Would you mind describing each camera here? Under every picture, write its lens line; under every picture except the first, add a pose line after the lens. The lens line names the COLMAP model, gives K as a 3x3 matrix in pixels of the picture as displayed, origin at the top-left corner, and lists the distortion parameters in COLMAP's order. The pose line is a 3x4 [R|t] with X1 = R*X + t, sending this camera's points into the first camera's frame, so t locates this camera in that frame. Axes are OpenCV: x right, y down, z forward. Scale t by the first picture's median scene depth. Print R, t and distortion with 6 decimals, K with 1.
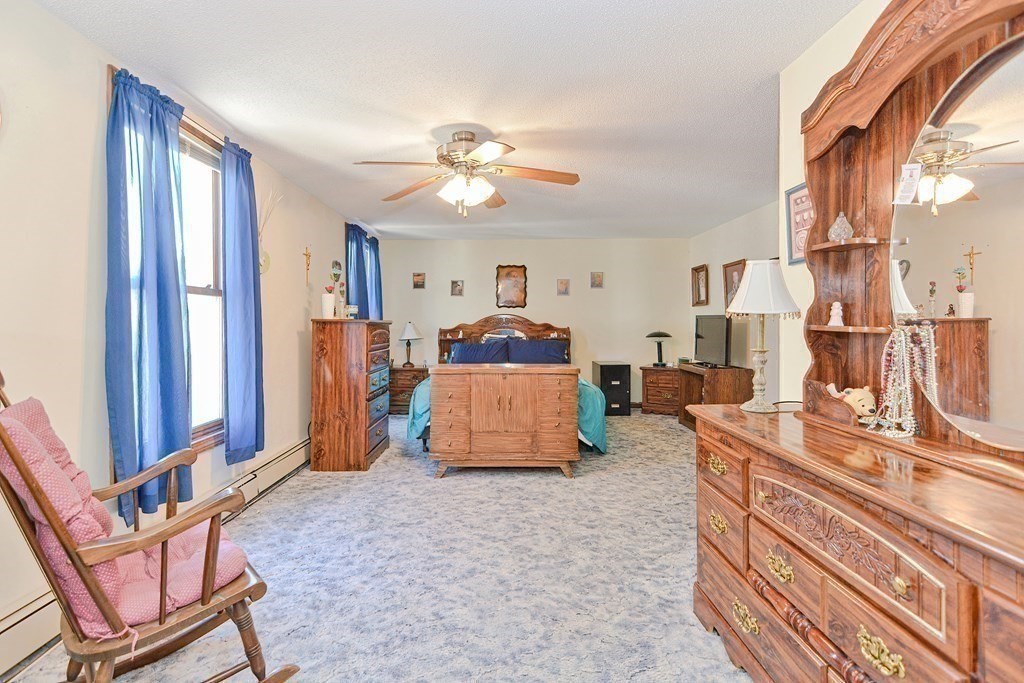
lens RADIAL K [[496.3, 0, 499.5], [0, 496.3, 325.8], [0, 0, 1]] dist [0.024812, -0.010478]
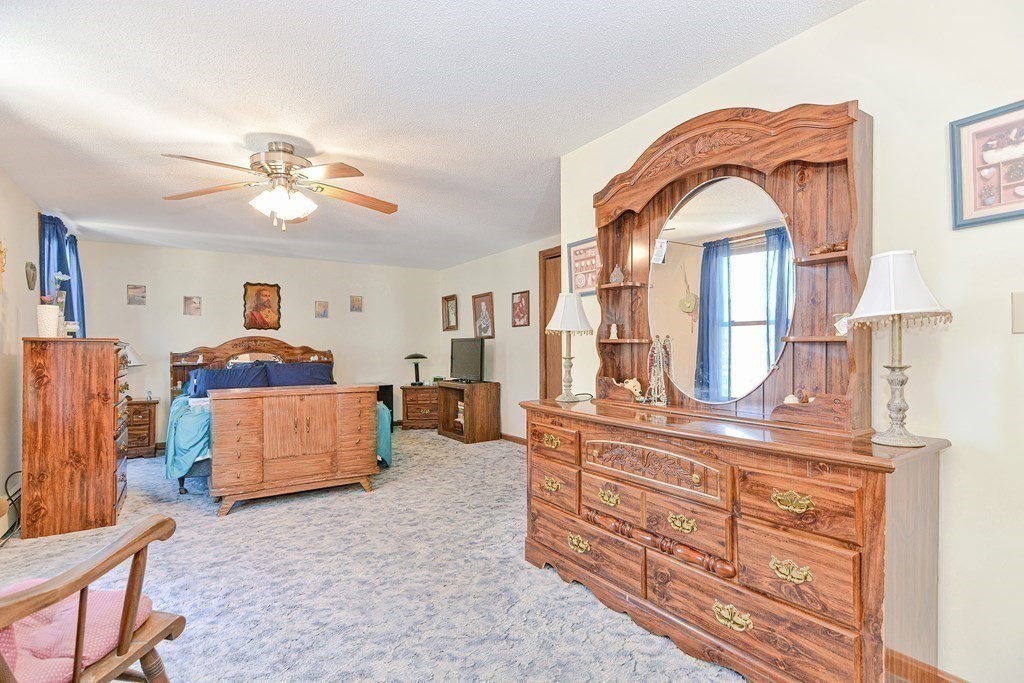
lens RADIAL K [[496.3, 0, 503.1], [0, 496.3, 348.9], [0, 0, 1]] dist [0.024812, -0.010478]
pose [[0.843025, -0.004923, 0.537852, -0.184457], [0.008669, 0.999953, -0.004436, 0.014207], [-0.537805, 0.008402, 0.843028, -0.033329]]
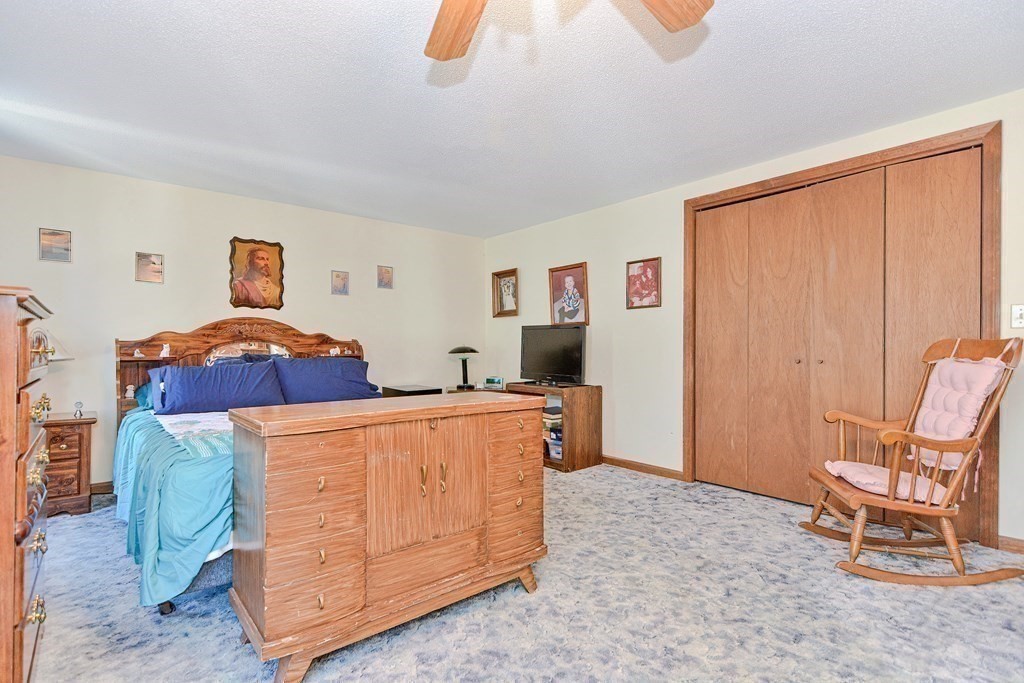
lens RADIAL K [[496.3, 0, 509.5], [0, 496.3, 348.8], [0, 0, 1]] dist [0.024812, -0.010478]
pose [[0.773556, -0.001528, 0.633726, -0.243257], [0.001895, 0.999998, 0.000097, 0.028870], [-0.633725, 0.001126, 0.773557, 0.586622]]
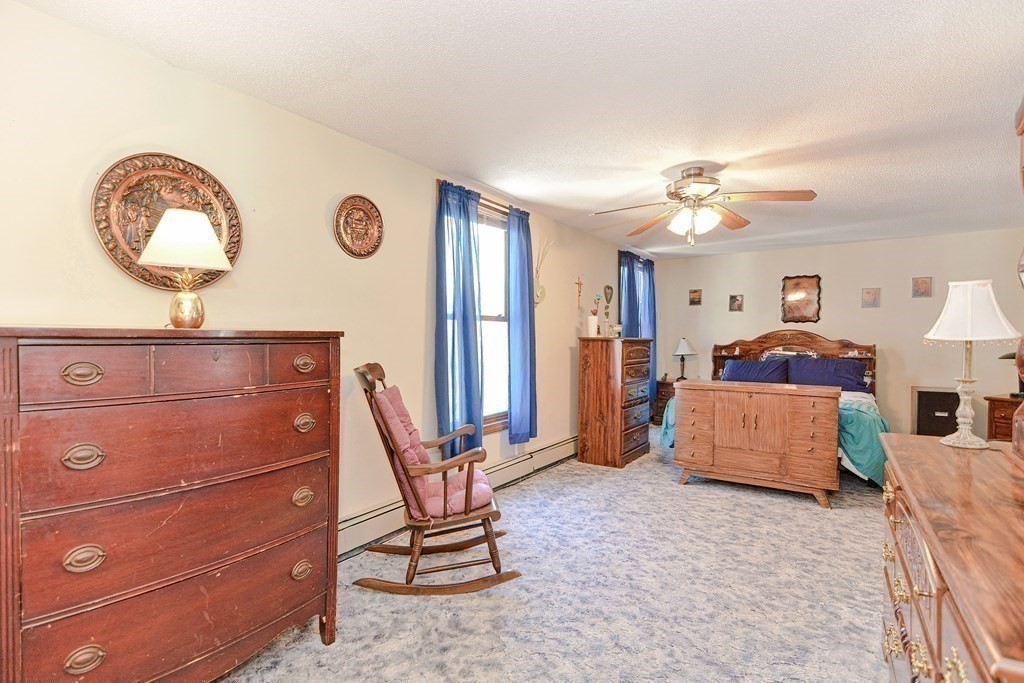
lens RADIAL K [[496.3, 0, 516.7], [0, 496.3, 350.5], [0, 0, 1]] dist [0.024812, -0.010478]
pose [[0.839519, 0.017383, -0.543052, 0.162501], [-0.004053, 0.999661, 0.025734, -0.012477], [0.543315, -0.019403, 0.839304, -0.104859]]
